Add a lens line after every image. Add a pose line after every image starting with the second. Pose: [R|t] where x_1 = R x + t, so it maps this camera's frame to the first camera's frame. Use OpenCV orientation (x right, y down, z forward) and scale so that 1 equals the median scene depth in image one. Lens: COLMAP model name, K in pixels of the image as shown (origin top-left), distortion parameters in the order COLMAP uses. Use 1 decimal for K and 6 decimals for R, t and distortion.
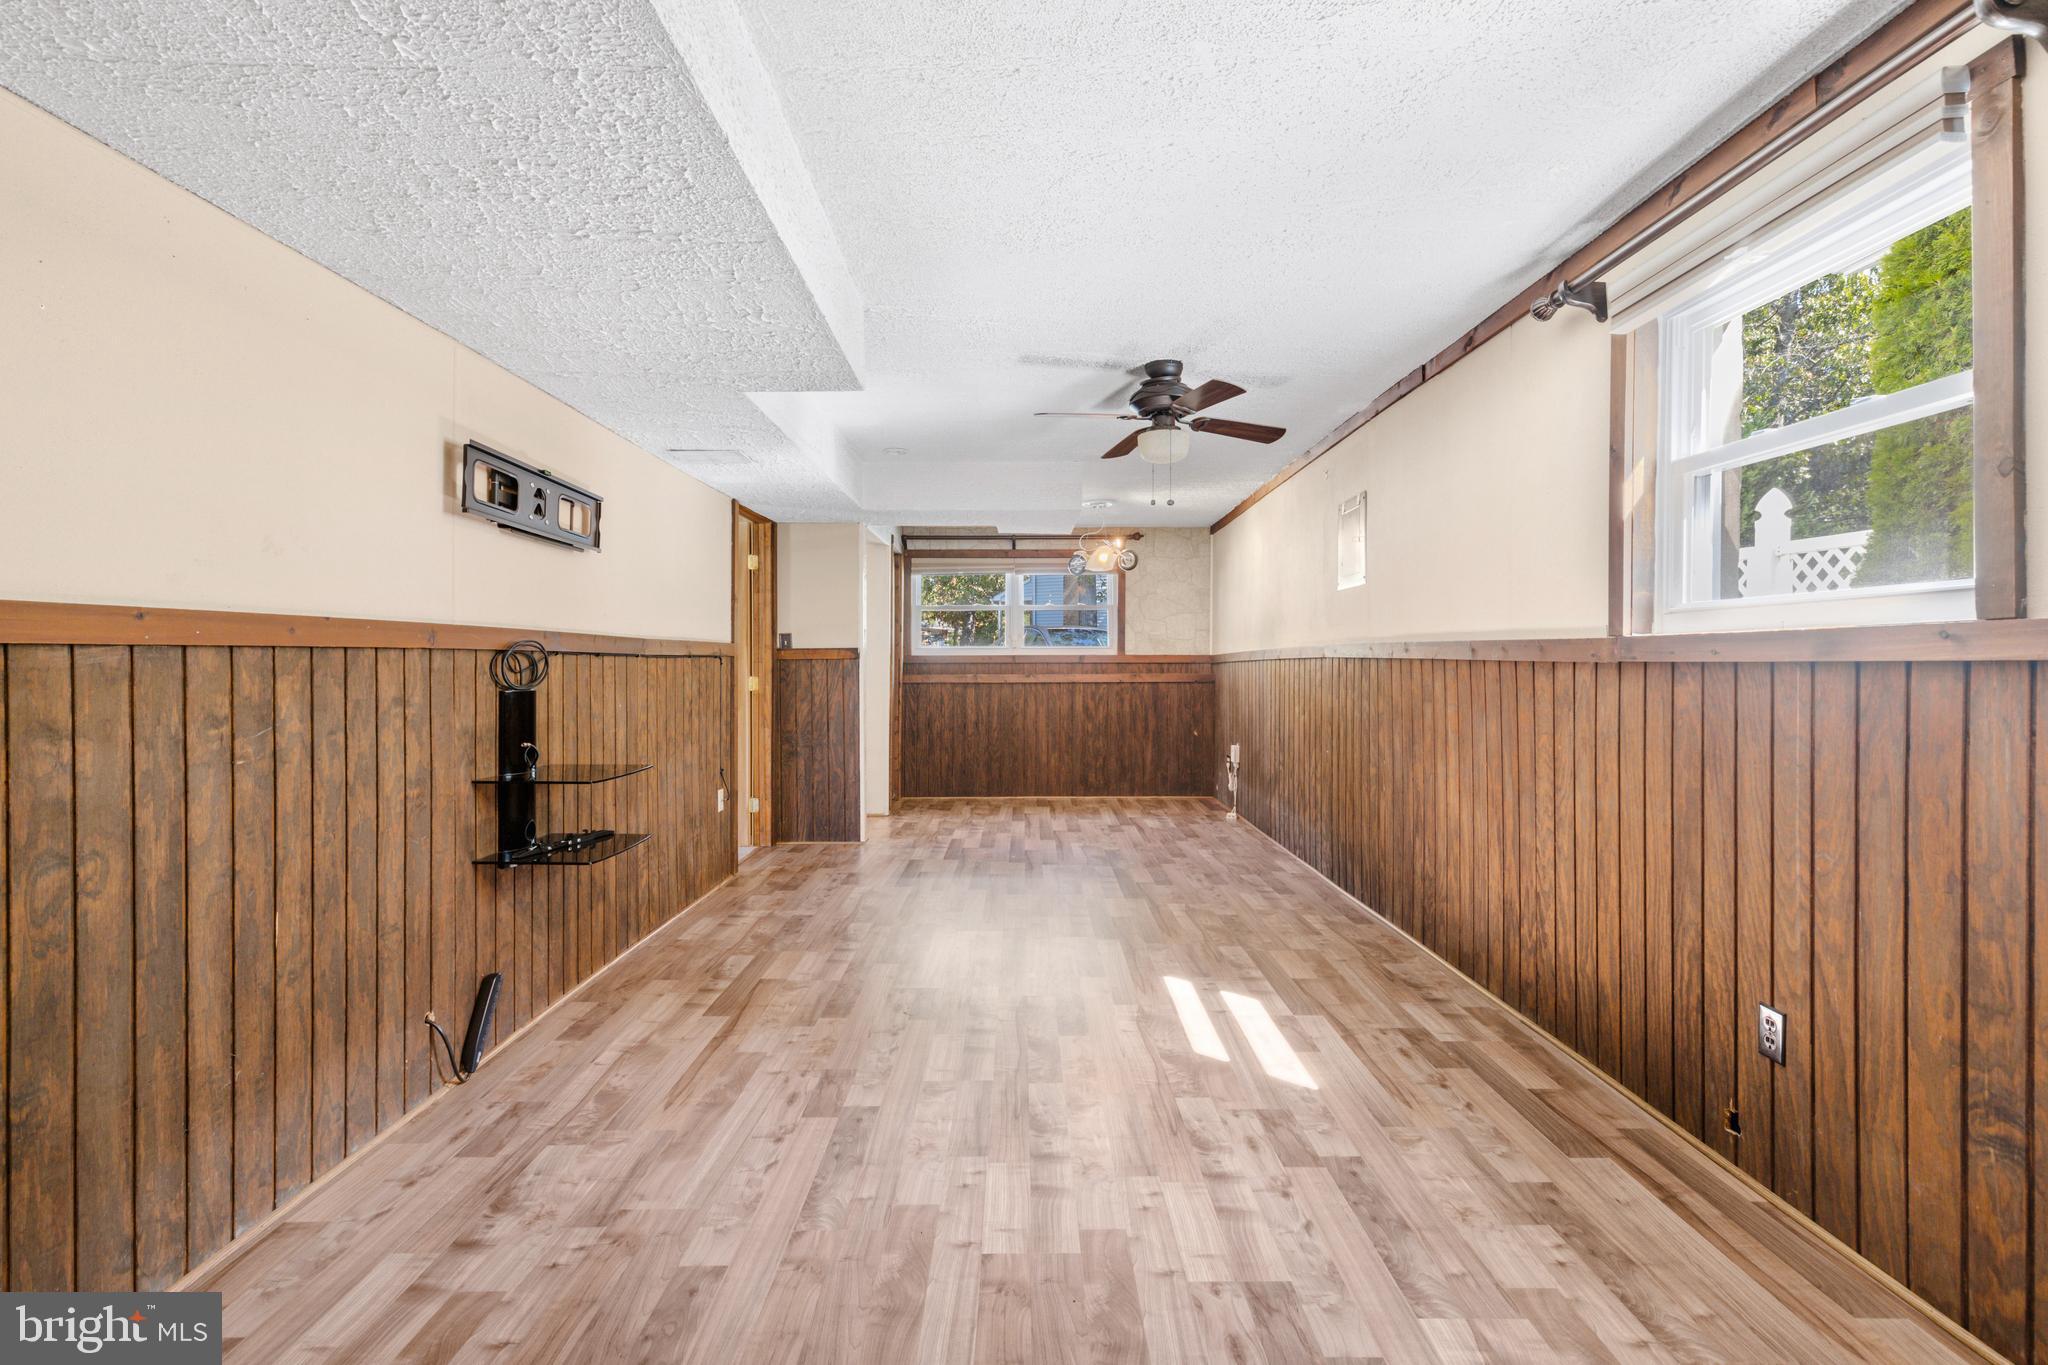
lens RADIAL K [[923.3, 0, 1028.2], [0, 923.3, 673.3], [0, 0, 1]] dist [0.000738, -0.000870]
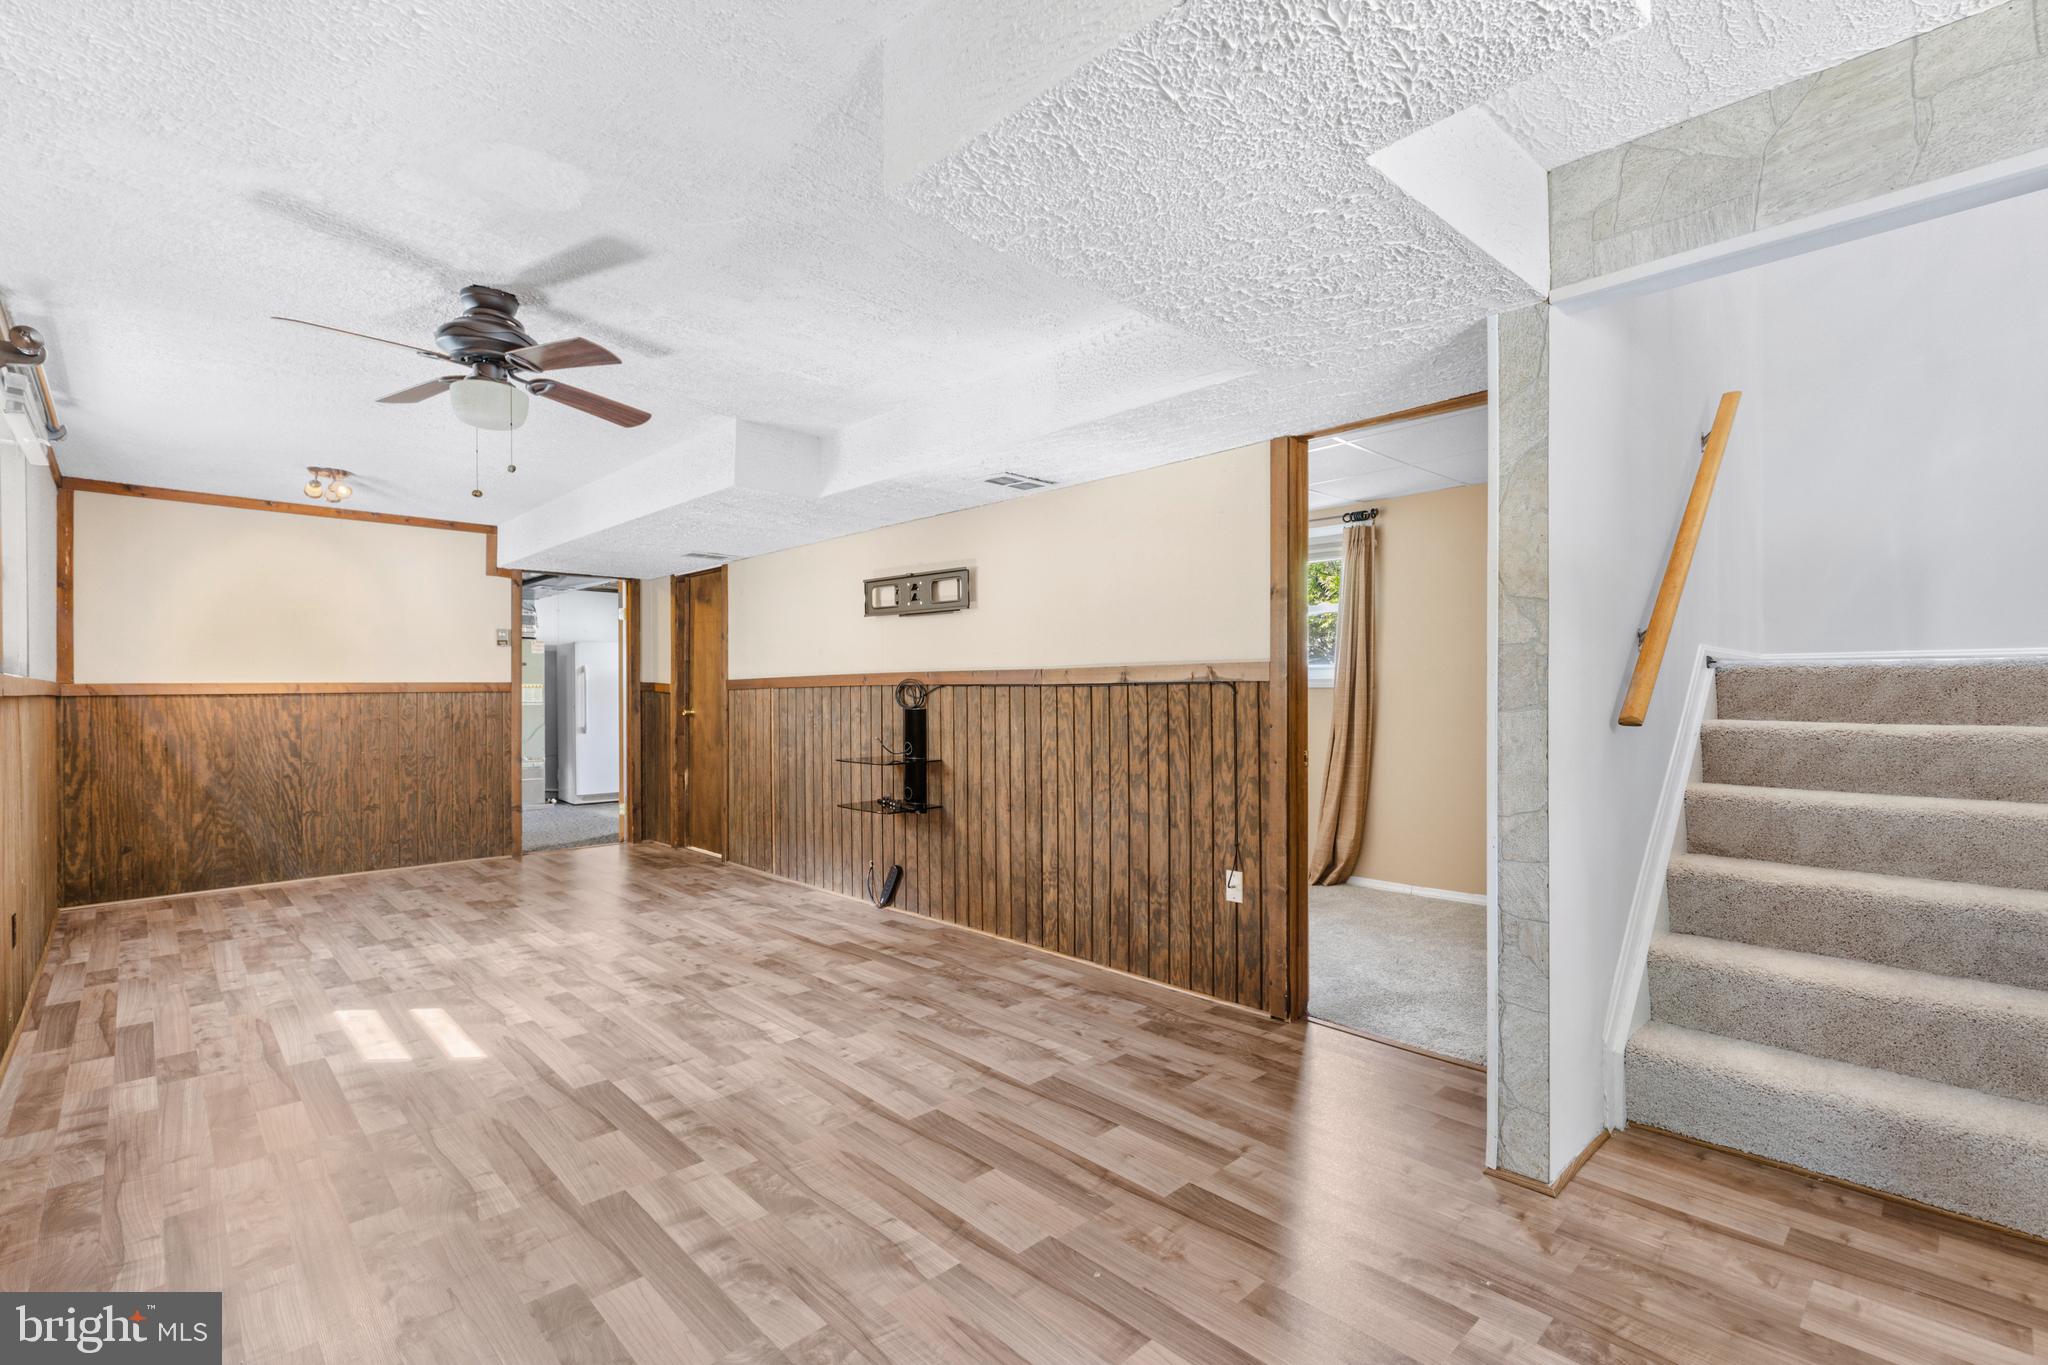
lens RADIAL K [[923.3, 0, 1028.2], [0, 923.3, 673.3], [0, 0, 1]] dist [0.000738, -0.000870]
pose [[-0.725636, -0.010017, -0.688006, 0.458919], [-0.003459, 0.999935, -0.010909, -0.028291], [0.688071, -0.005536, -0.725623, 2.401964]]
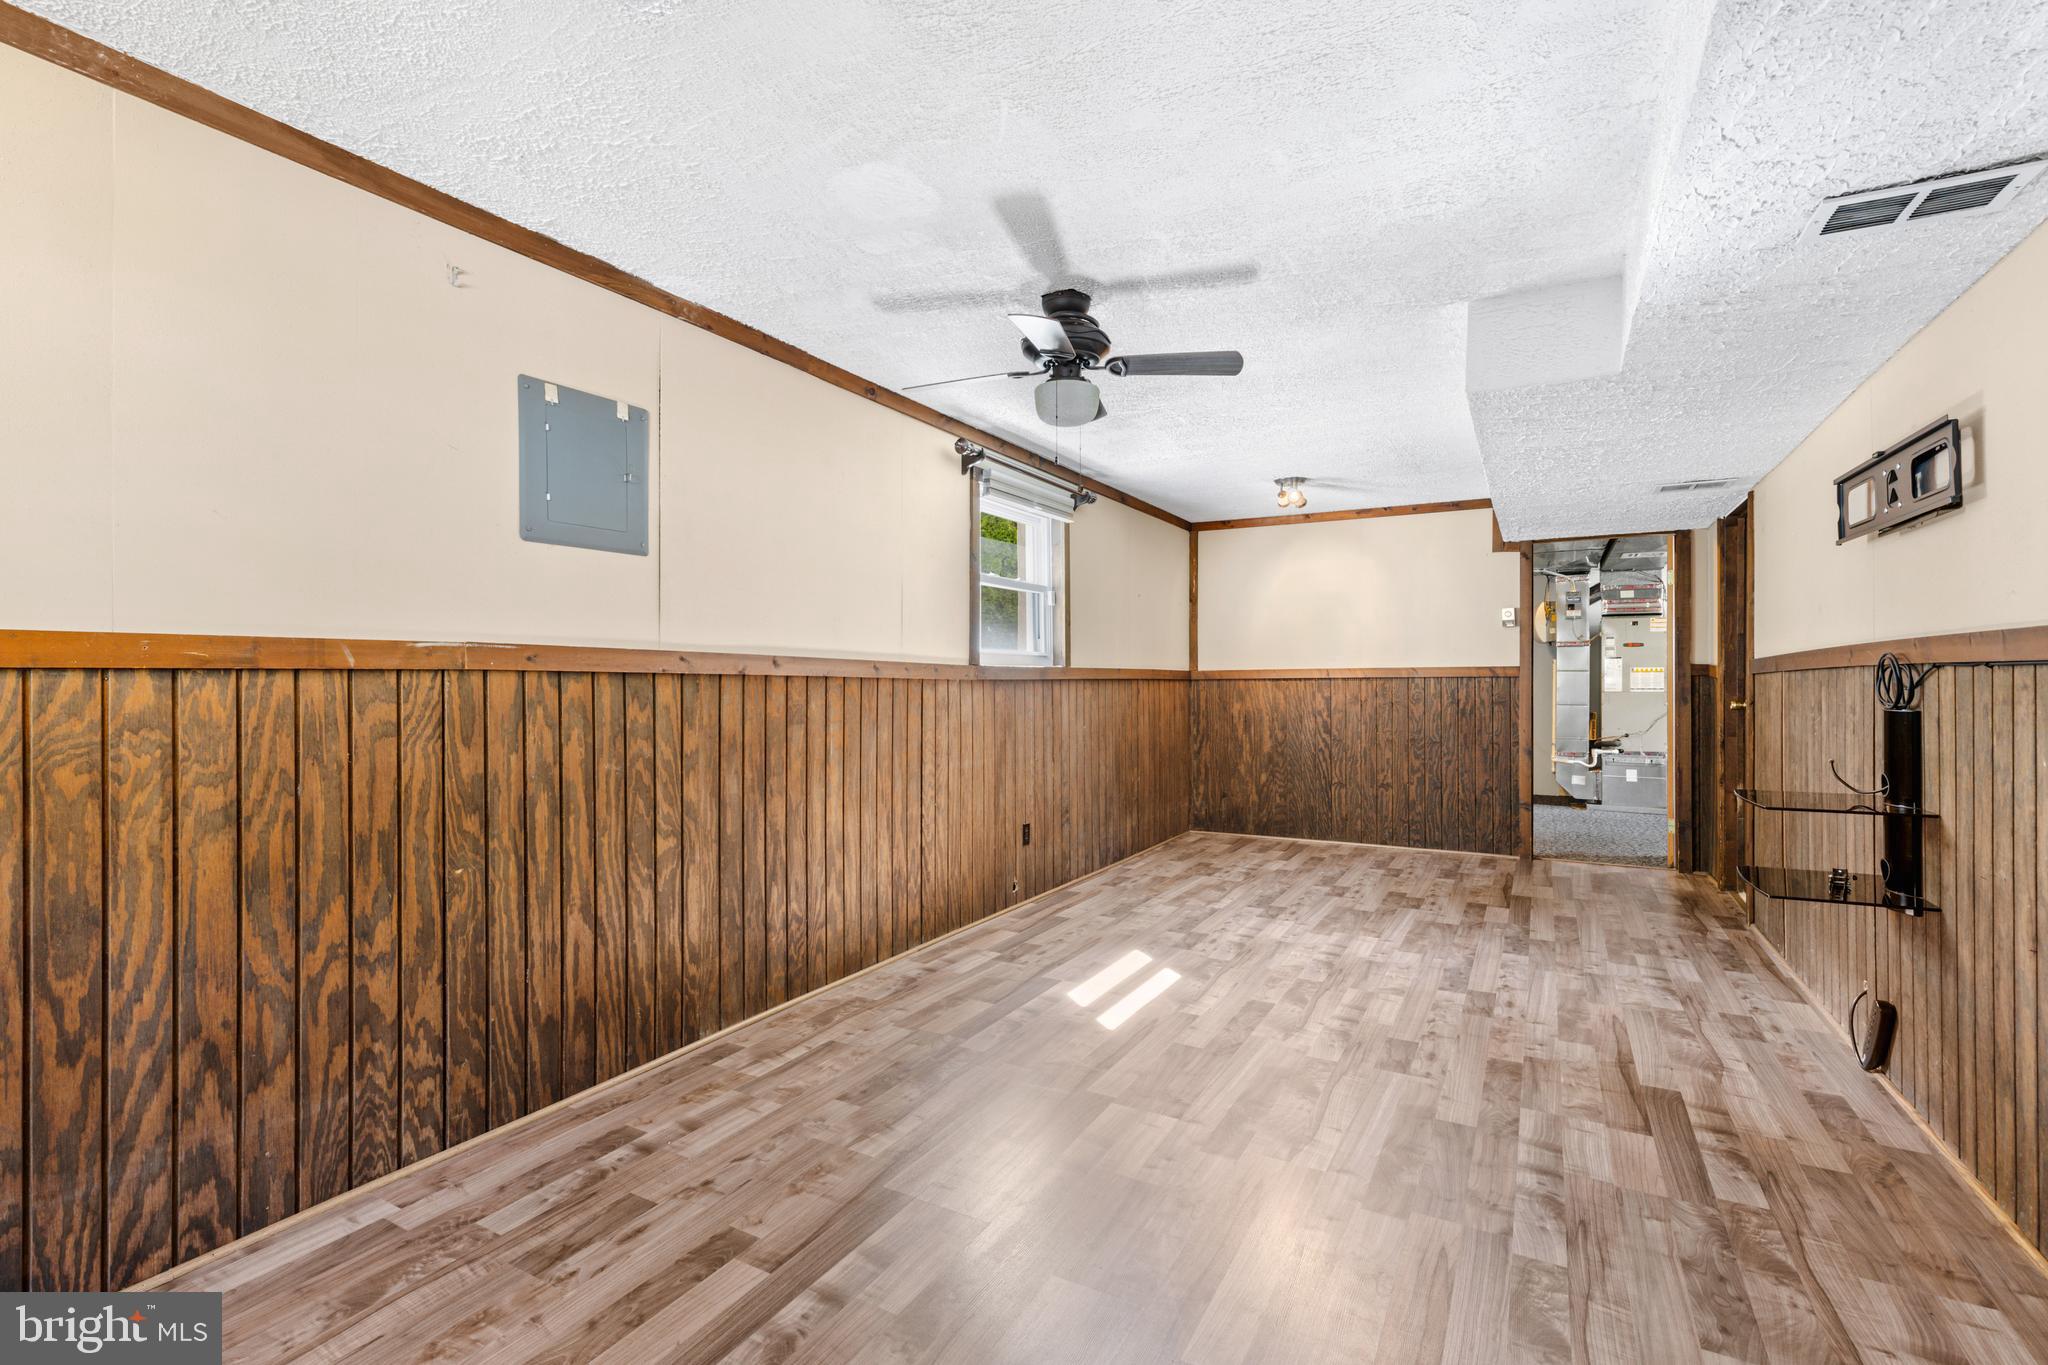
lens RADIAL K [[917.5, 0, 1023.9], [0, 917.5, 669.9], [0, 0, 1]] dist [0.005617, -0.000843]
pose [[-0.867523, 0.007193, 0.497345, -0.273217], [0.007951, 0.999968, -0.000594, -0.025868], [-0.497334, 0.003439, -0.867553, 2.204226]]
